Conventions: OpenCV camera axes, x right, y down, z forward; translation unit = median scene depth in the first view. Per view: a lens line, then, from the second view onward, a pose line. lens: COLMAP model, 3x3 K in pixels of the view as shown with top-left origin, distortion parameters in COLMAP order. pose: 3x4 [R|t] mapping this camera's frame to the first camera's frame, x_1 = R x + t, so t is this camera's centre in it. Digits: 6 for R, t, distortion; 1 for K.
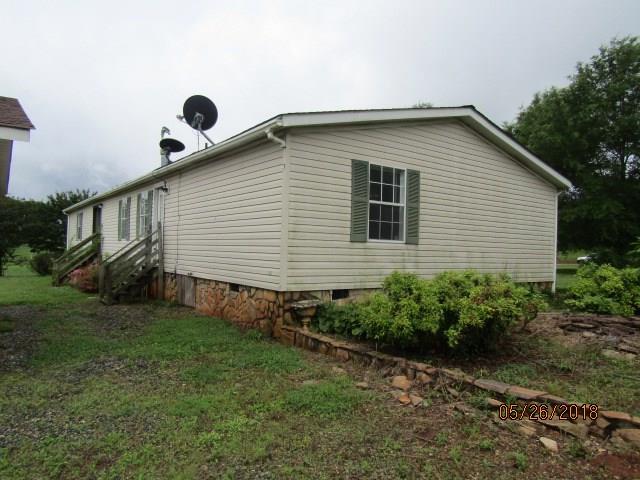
lens RADIAL K [[456.8, 0, 320.0], [0, 456.8, 240.0], [0, 0, 1]] dist [-0.002180, 0.004667]
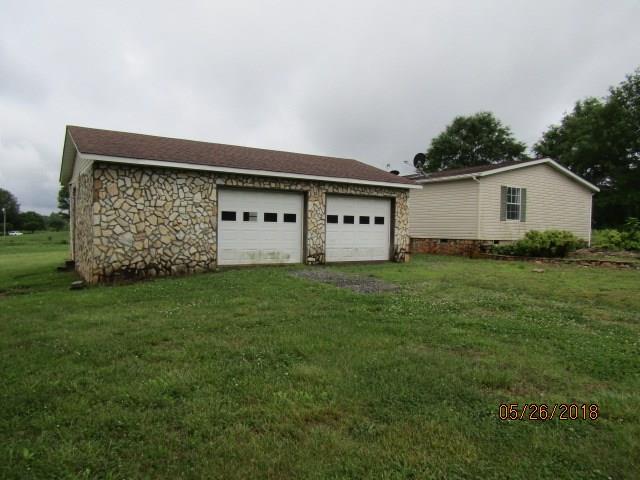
lens RADIAL K [[427.4, 0, 320.0], [0, 427.4, 240.0], [0, 0, 1]] dist [-0.000530, -0.036396]
pose [[0.995115, -0.003940, -0.098648, -0.590231], [0.007575, 0.999305, 0.036496, 0.016483], [0.098435, -0.037065, 0.994453, -1.194744]]
